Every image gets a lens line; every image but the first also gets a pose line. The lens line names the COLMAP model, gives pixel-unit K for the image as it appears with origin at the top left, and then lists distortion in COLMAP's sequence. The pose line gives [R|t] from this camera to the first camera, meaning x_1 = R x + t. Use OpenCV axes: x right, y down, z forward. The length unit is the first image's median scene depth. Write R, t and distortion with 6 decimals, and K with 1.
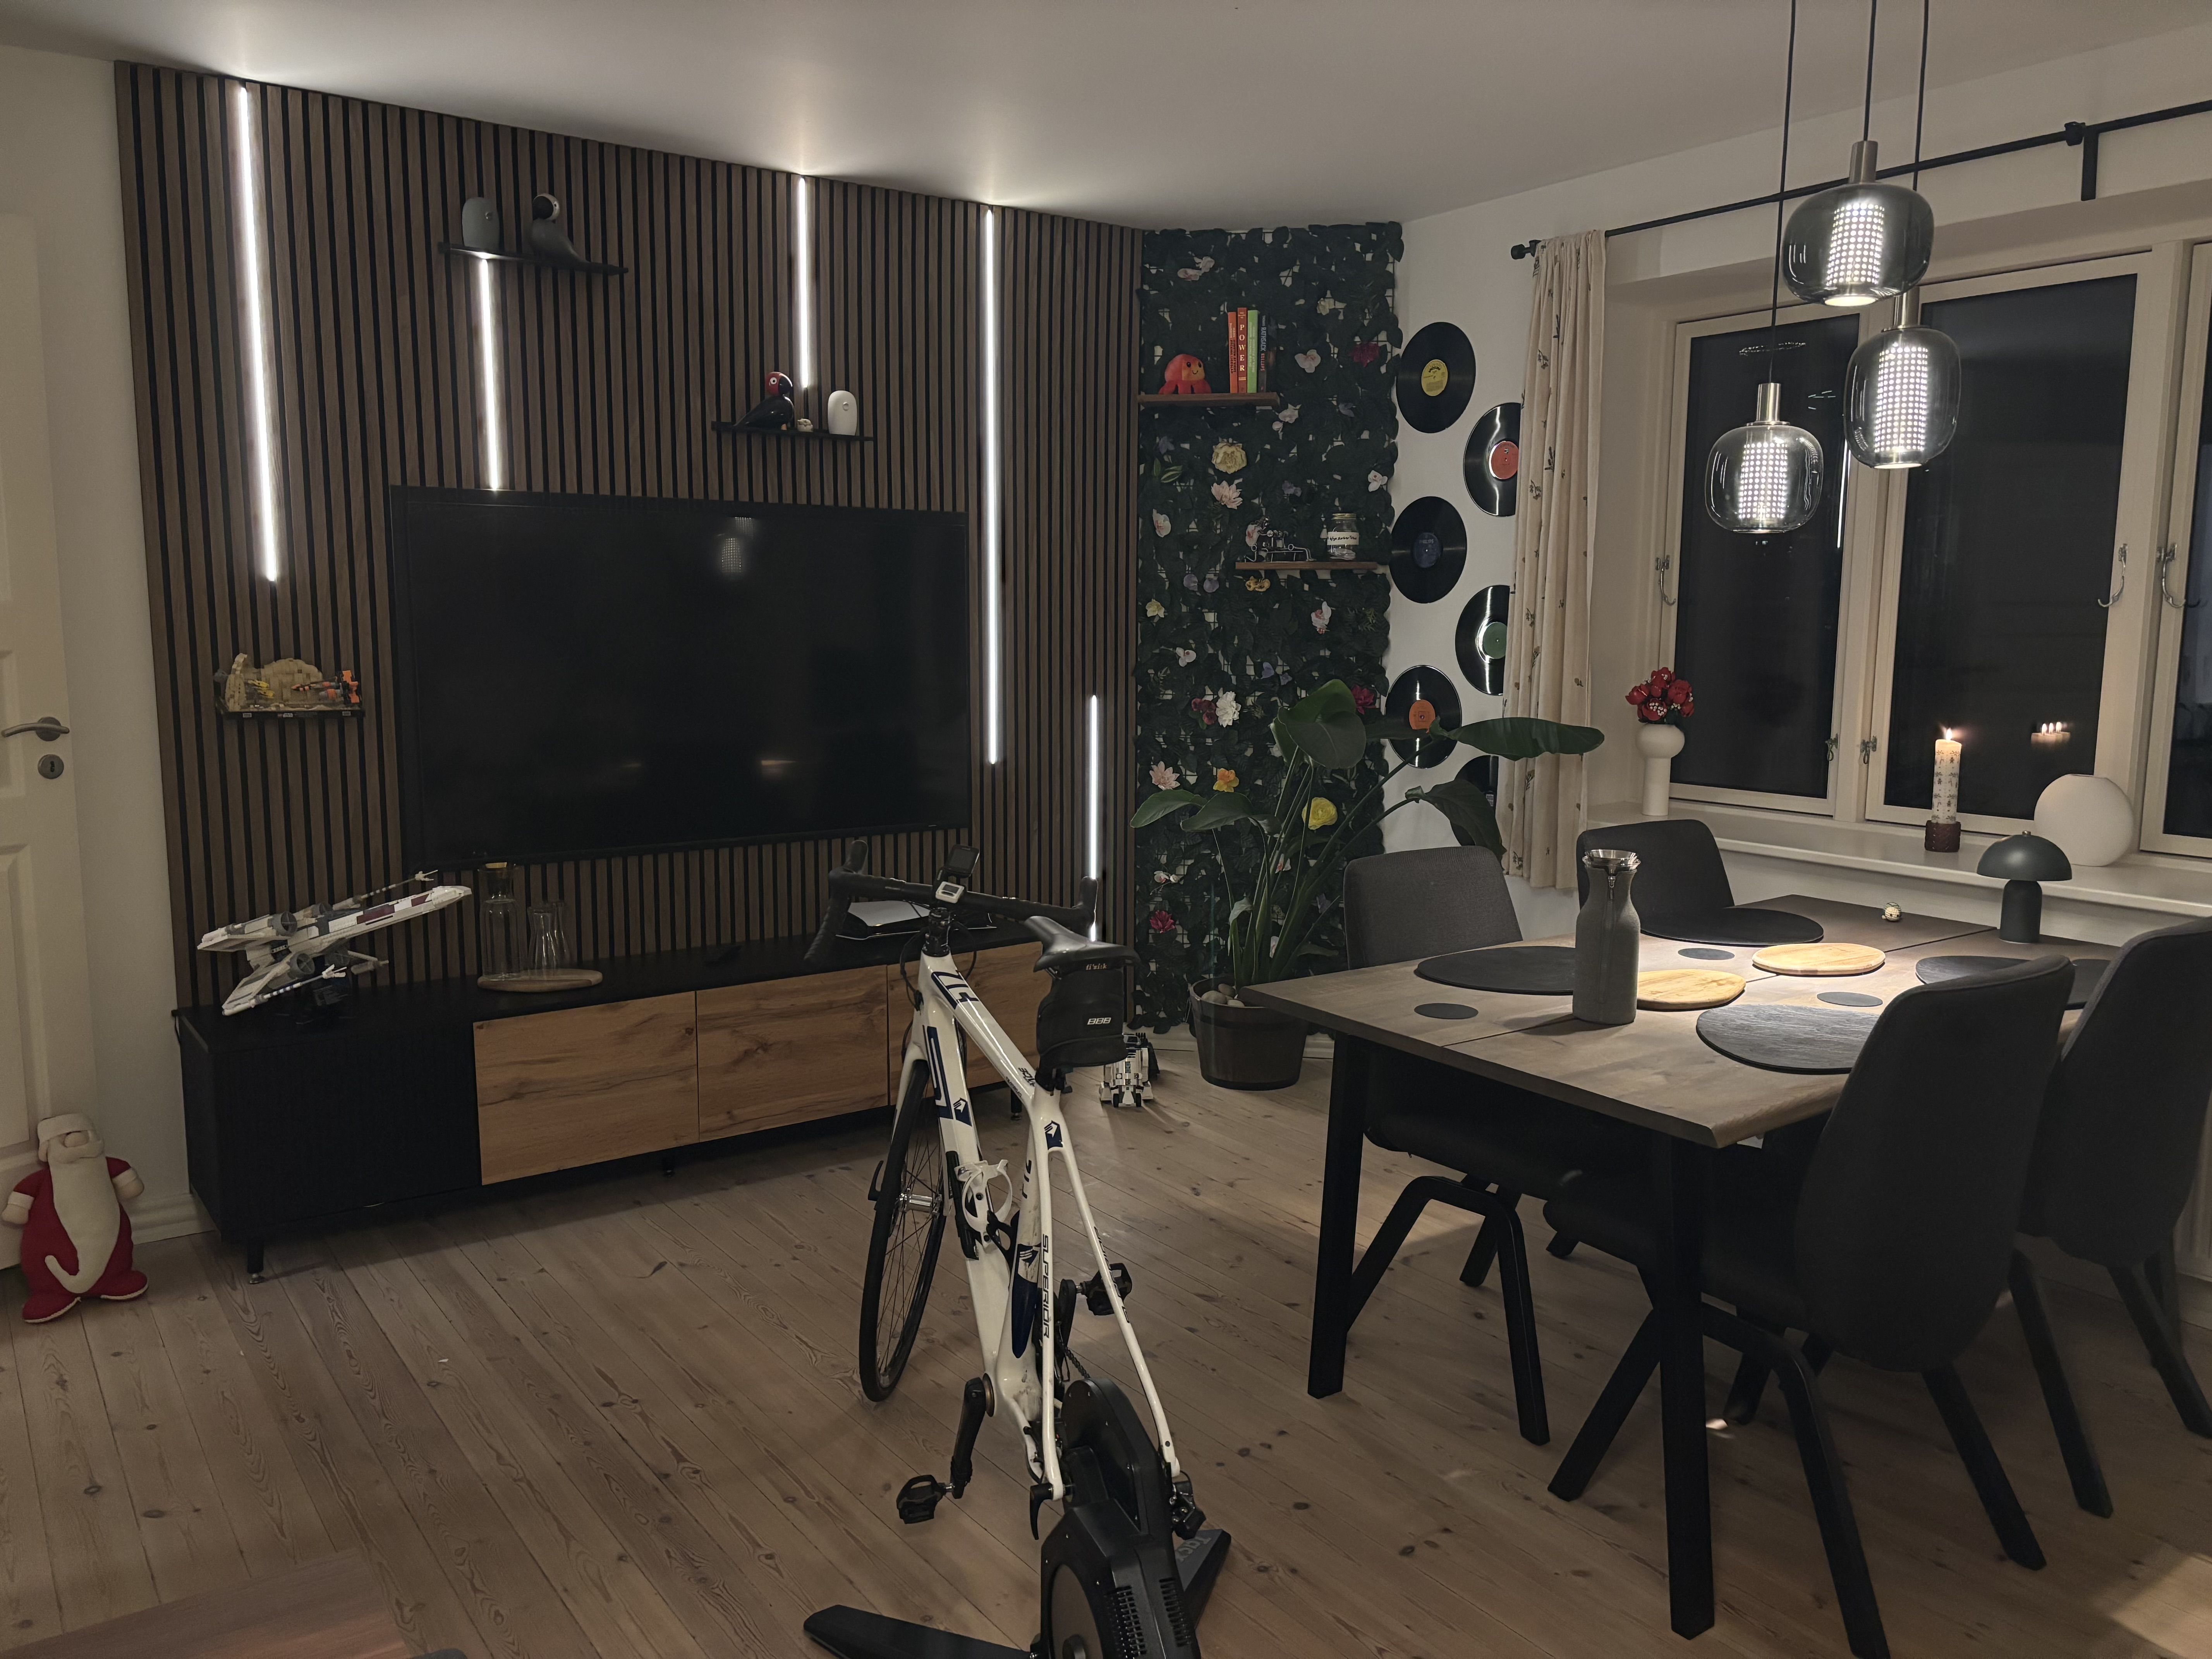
lens RADIAL K [[1671.7, 0, 1113.4], [0, 1671.7, 832.6], [0, 0, 1]] dist [0.028923, -0.036246]
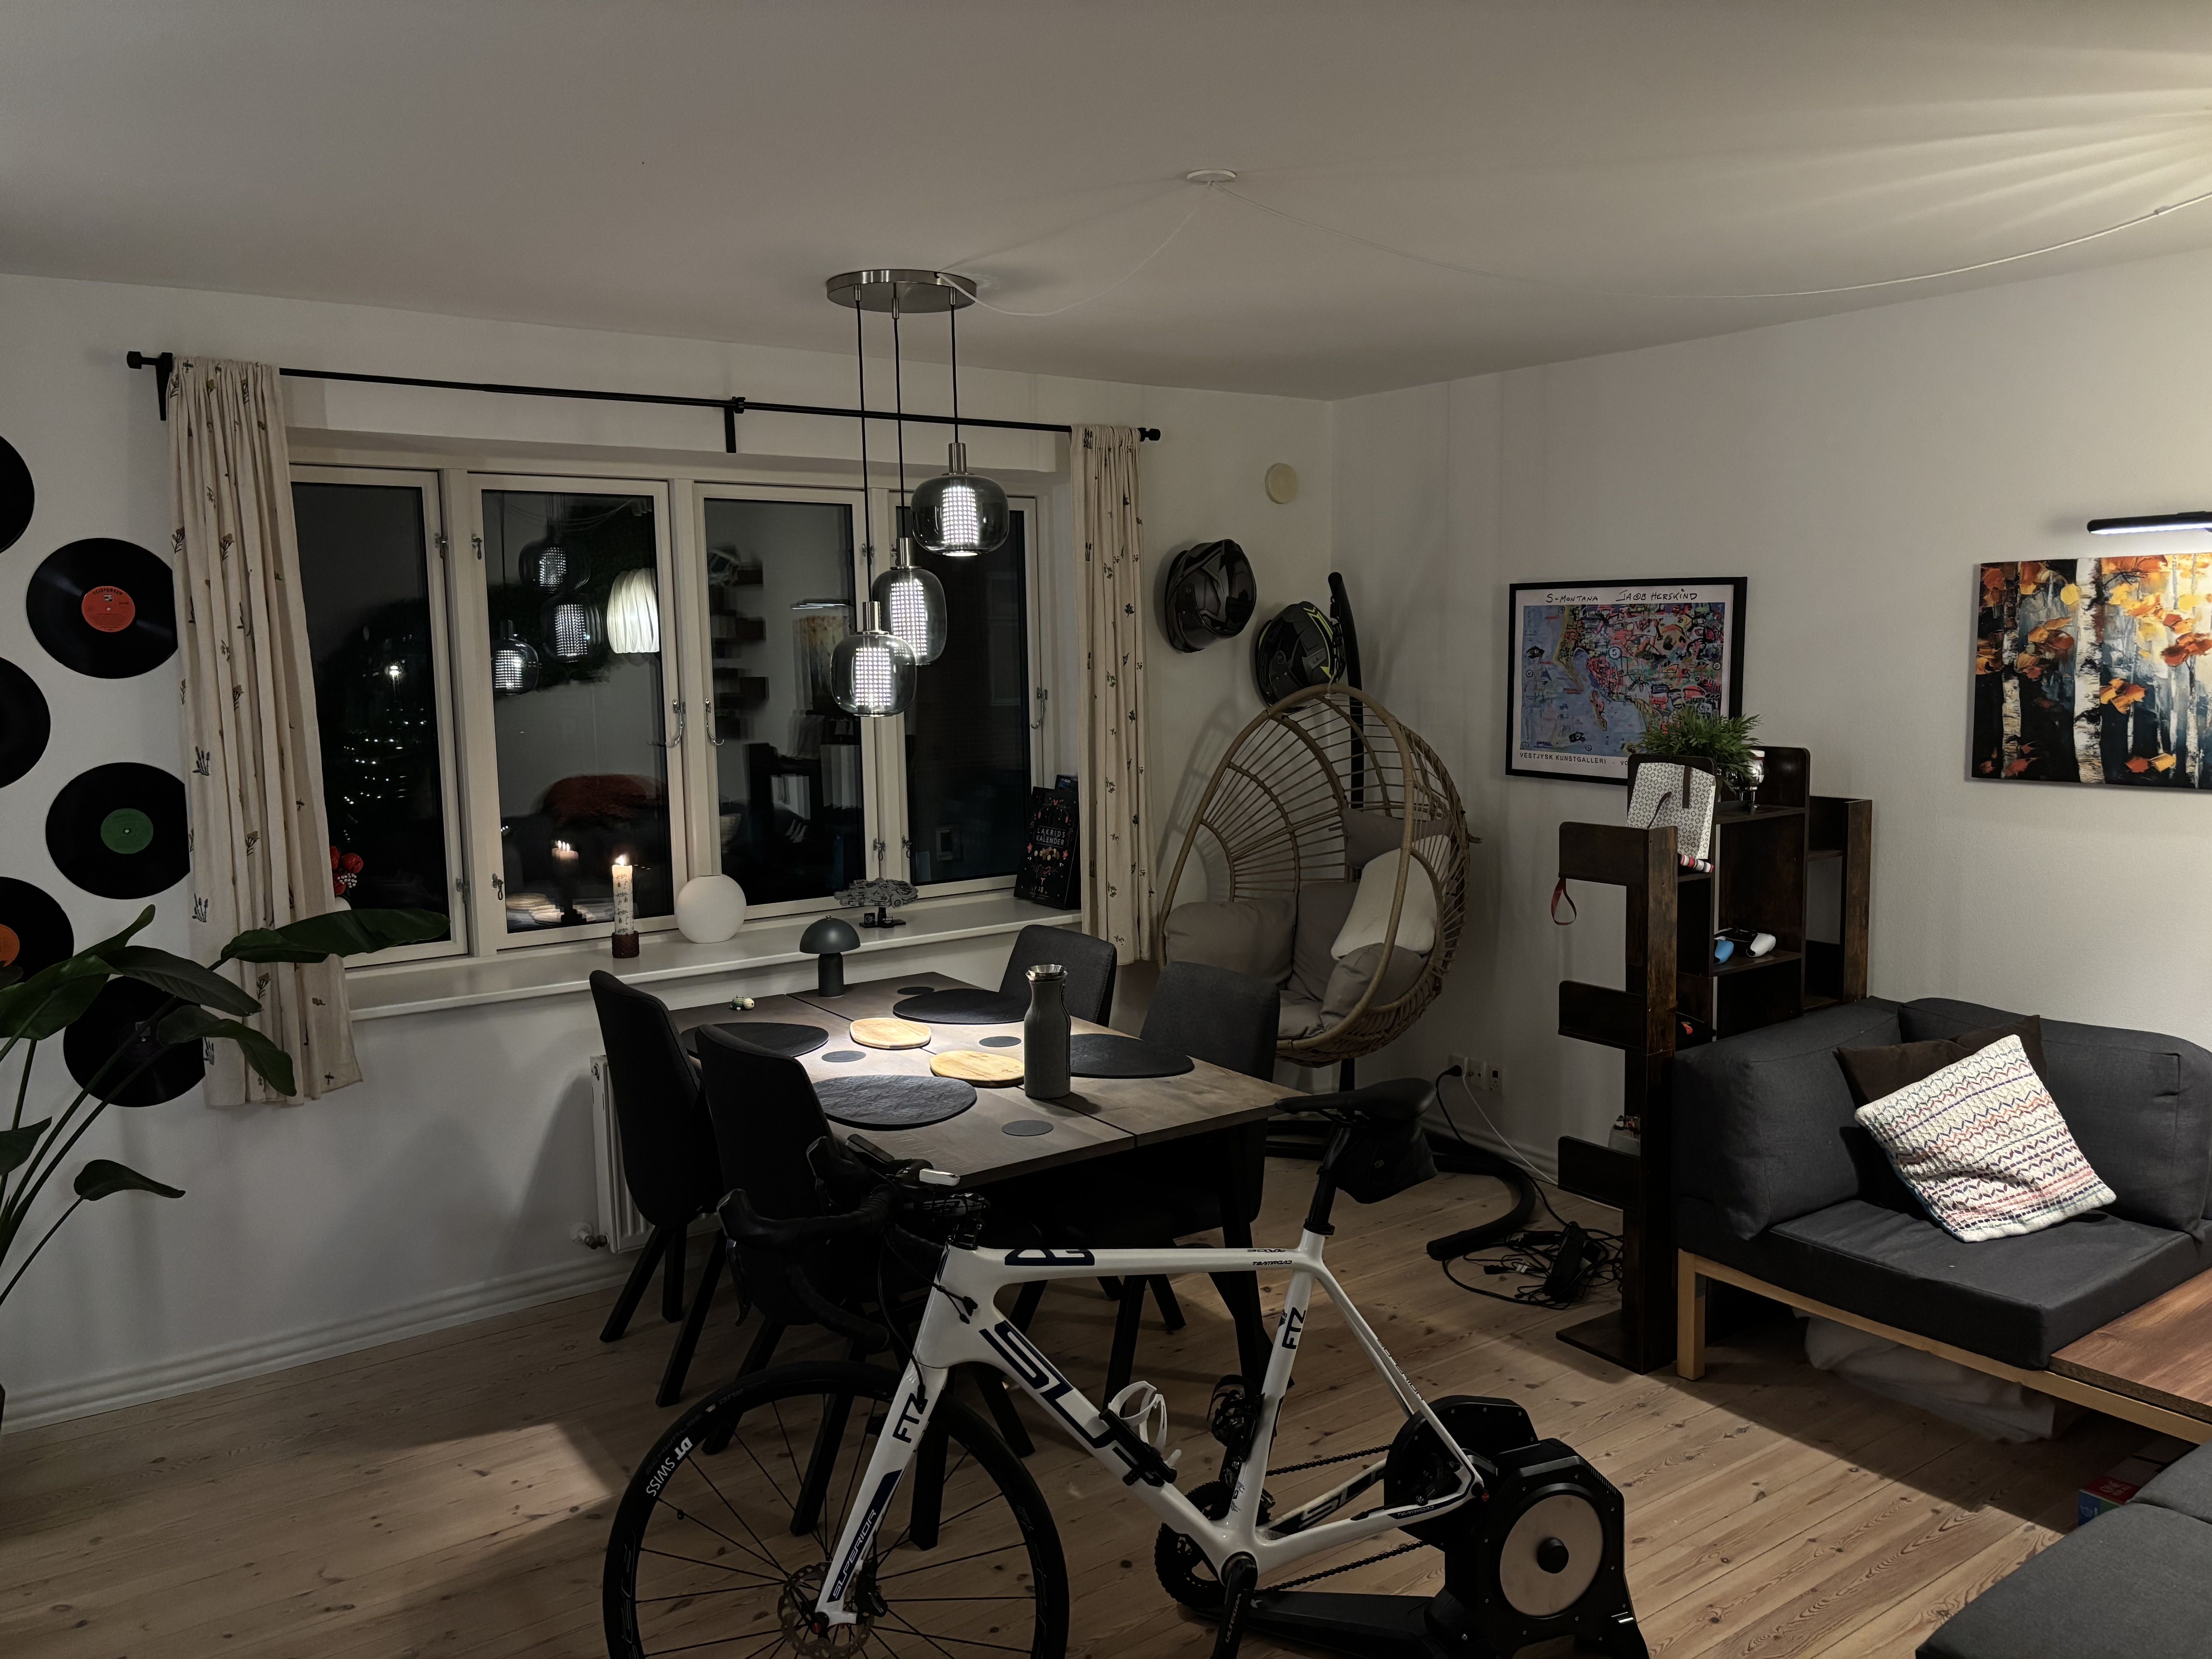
lens RADIAL K [[1671.7, 0, 1117.2], [0, 1671.7, 827.1], [0, 0, 1]] dist [0.028923, -0.036246]
pose [[-0.022475, -0.124312, 0.991989, -0.800843], [0.148045, 0.980886, 0.126275, -0.205654], [-0.988725, 0.149697, -0.003642, 0.743511]]
